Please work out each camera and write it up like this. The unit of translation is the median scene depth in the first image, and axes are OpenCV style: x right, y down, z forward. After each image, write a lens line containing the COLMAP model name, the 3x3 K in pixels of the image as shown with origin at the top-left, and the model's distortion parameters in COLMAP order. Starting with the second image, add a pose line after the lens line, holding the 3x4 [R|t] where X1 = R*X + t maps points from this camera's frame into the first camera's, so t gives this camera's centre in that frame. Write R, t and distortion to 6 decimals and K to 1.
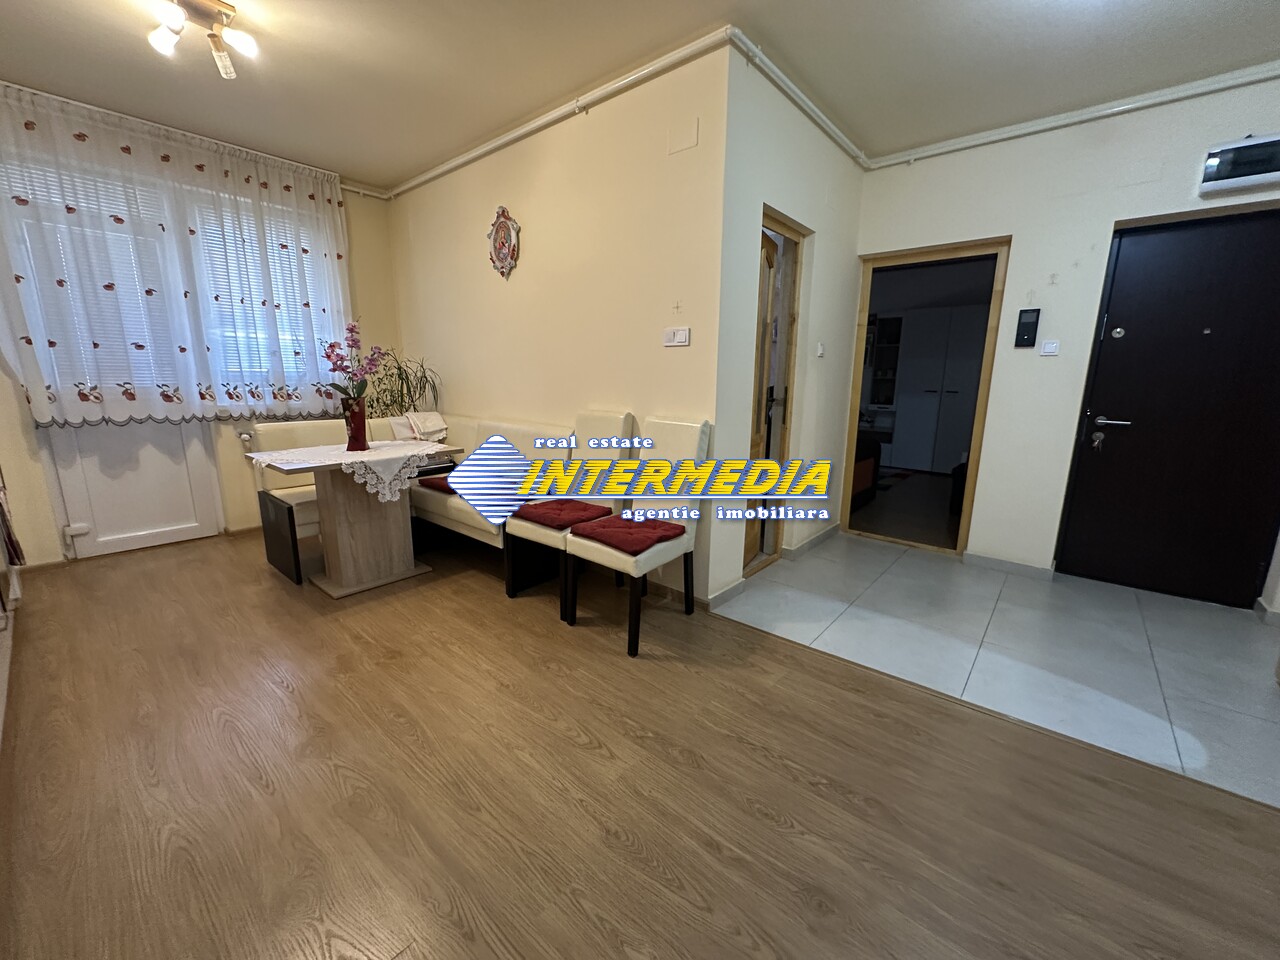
lens RADIAL K [[505.8, 0, 641.4], [0, 505.8, 478.4], [0, 0, 1]] dist [-0.001630, 0.000471]
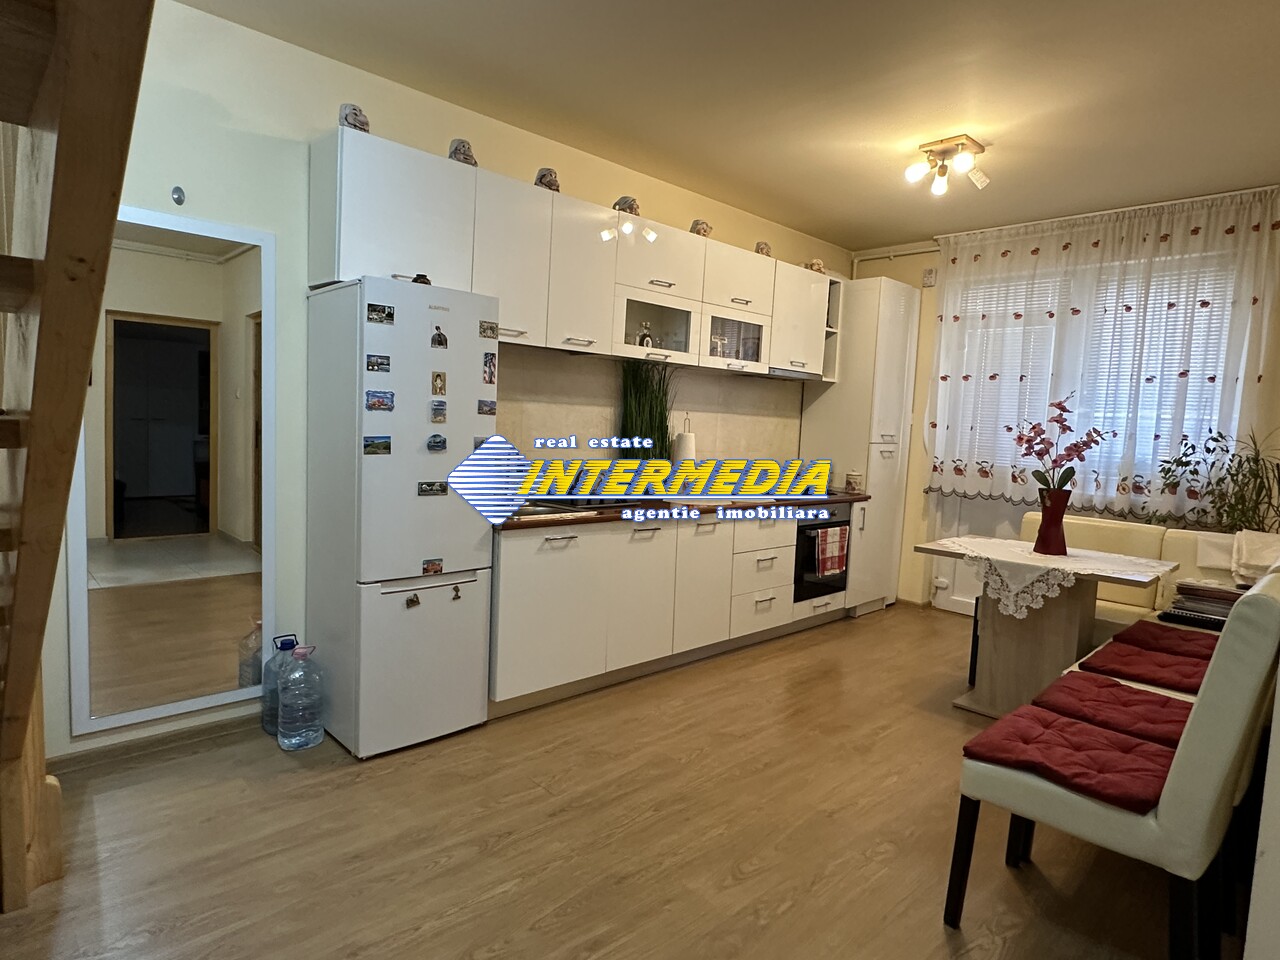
lens RADIAL K [[738.3, 0, 650.5], [0, 738.3, 483.9], [0, 0, 1]] dist [0.004944, -0.001117]
pose [[-0.088855, 0.069970, -0.993584, 0.698270], [-0.247694, 0.964641, 0.090083, -0.119951], [0.964755, 0.254109, -0.068382, 0.476395]]
